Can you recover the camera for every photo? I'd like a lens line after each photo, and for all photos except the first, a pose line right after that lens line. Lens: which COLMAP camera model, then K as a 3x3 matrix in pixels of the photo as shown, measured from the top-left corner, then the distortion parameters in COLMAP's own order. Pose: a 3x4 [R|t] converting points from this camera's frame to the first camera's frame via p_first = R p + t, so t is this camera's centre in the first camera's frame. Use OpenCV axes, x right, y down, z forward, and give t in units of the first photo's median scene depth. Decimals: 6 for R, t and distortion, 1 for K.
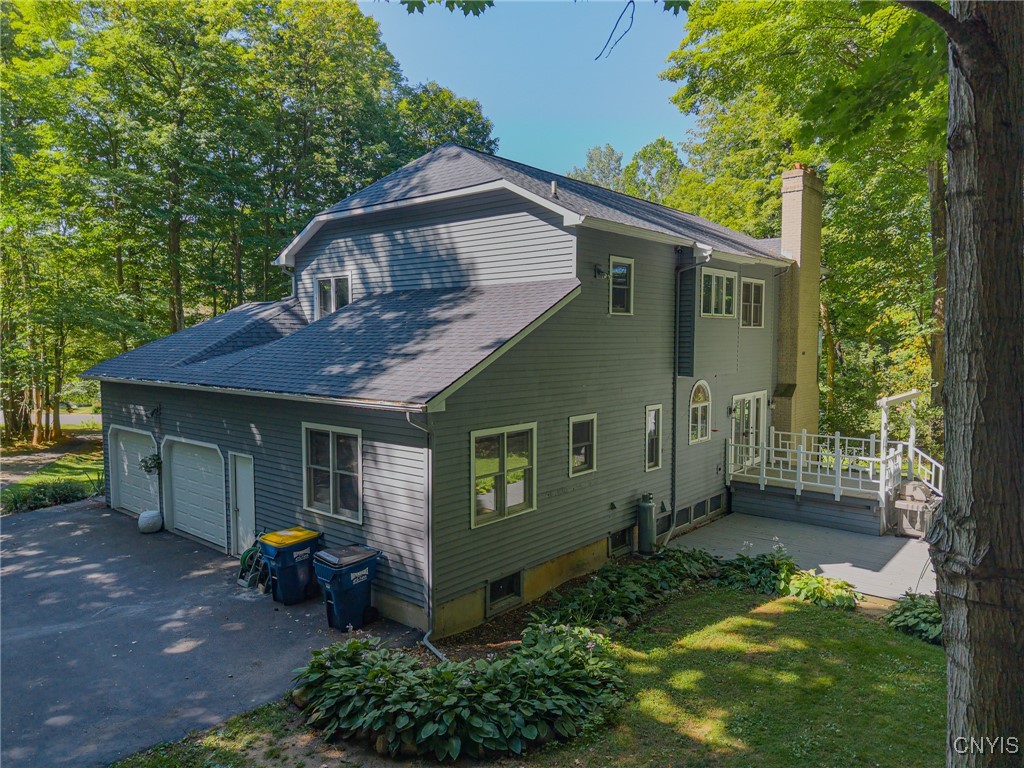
lens RADIAL K [[707.3, 0, 508.2], [0, 707.3, 381.3], [0, 0, 1]] dist [0.009502, -0.001953]
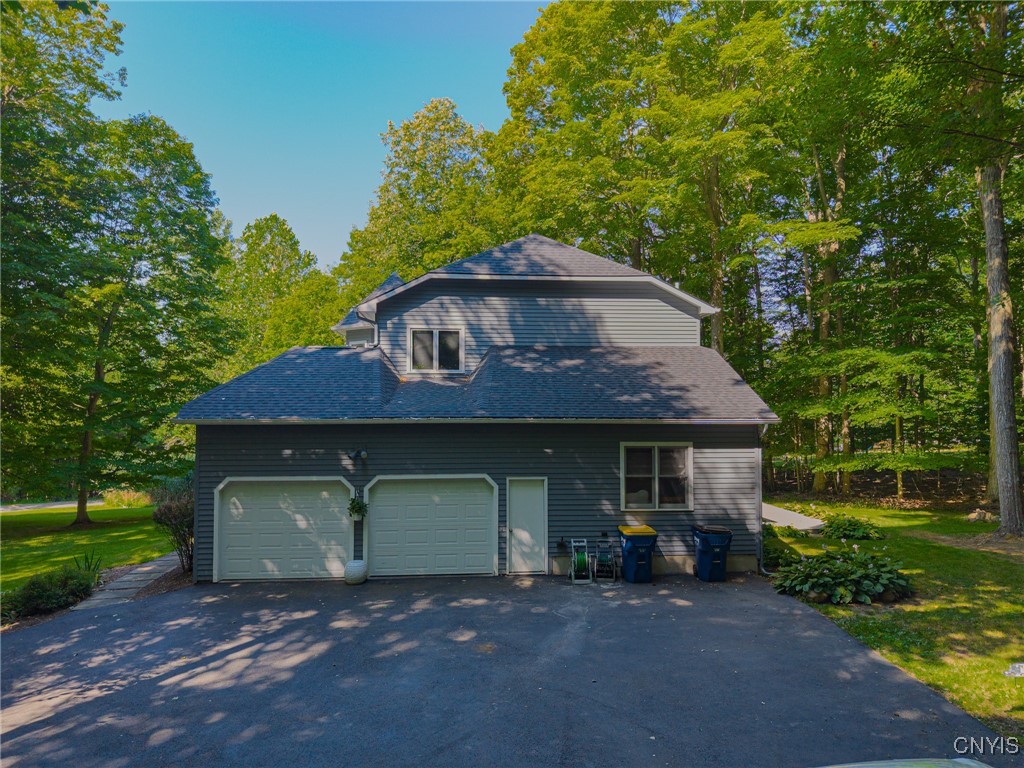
lens RADIAL K [[707.3, 0, 511.1], [0, 707.3, 382.3], [0, 0, 1]] dist [0.009502, -0.001953]
pose [[0.706941, 0.030608, 0.706610, -1.261049], [0.045804, 0.994985, -0.088925, 0.050932], [-0.705788, 0.095230, 0.701993, 0.205201]]
